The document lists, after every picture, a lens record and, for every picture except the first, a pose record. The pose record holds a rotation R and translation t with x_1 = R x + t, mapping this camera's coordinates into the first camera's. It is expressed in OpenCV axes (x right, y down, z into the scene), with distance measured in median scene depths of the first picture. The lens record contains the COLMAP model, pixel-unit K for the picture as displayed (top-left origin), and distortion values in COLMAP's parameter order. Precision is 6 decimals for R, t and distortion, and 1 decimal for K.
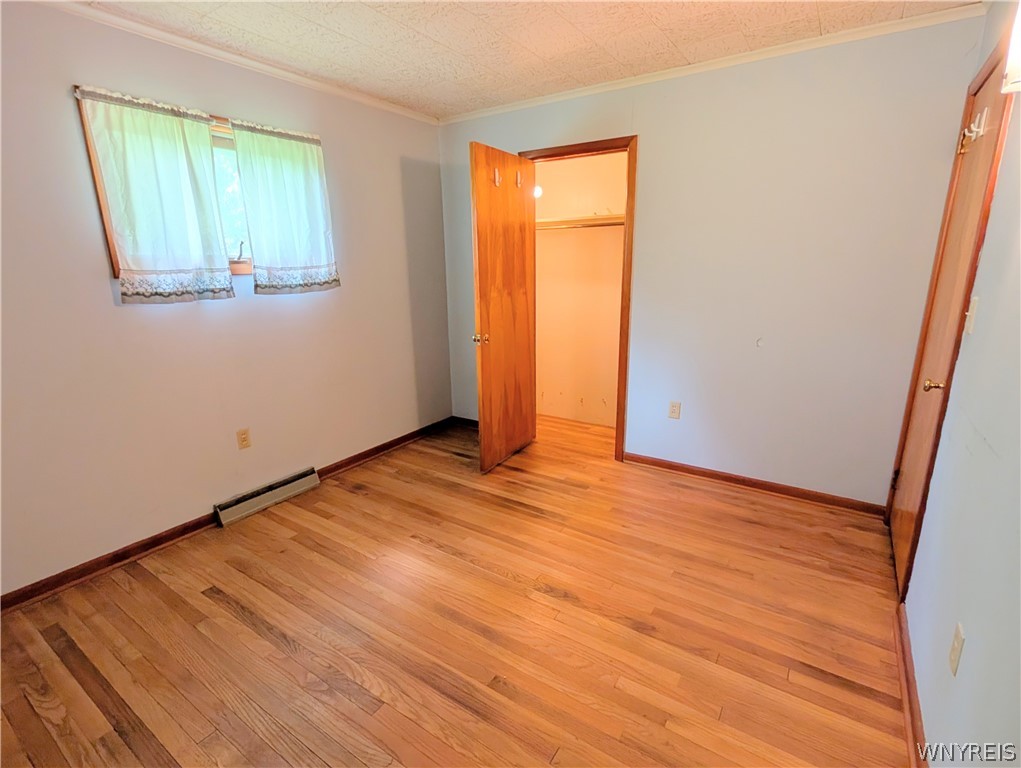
lens RADIAL K [[492.3, 0, 510.2], [0, 492.3, 392.0], [0, 0, 1]] dist [0.000699, 0.000119]
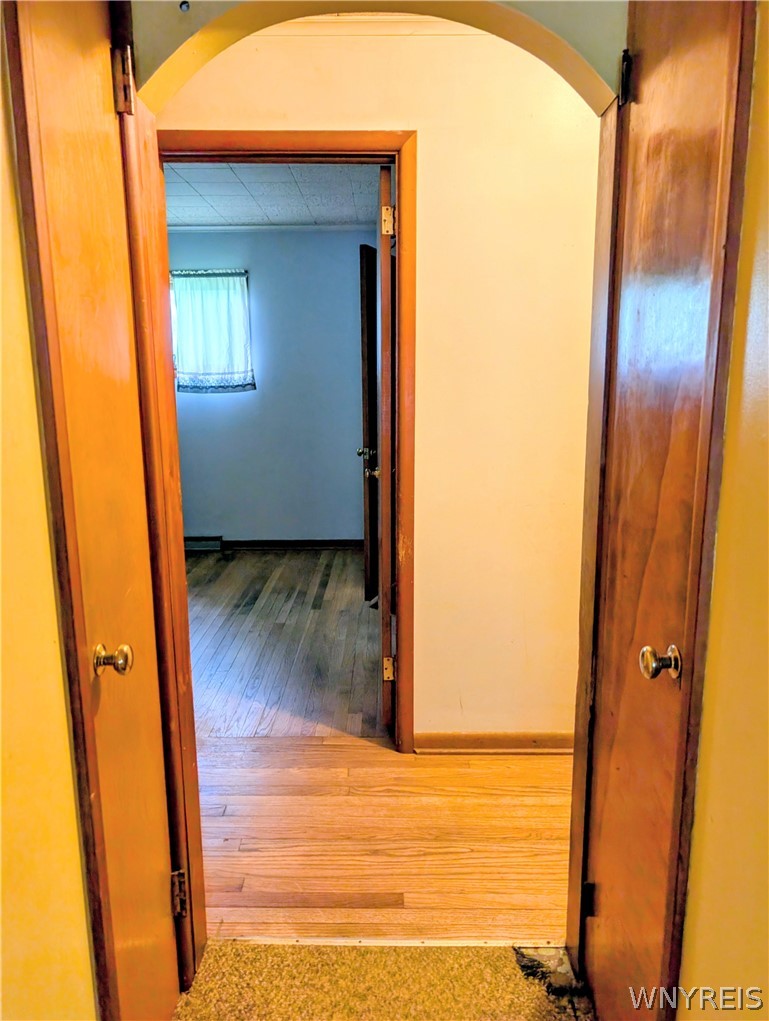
lens RADIAL K [[740.2, 0, 383.7], [0, 740.2, 531.5], [0, 0, 1]] dist [0.006982, 0.001371]
pose [[0.546176, 0.180065, -0.818088, 1.427607], [-0.217700, 0.973577, 0.068946, -0.077935], [0.808887, 0.140441, 0.570945, 0.301895]]
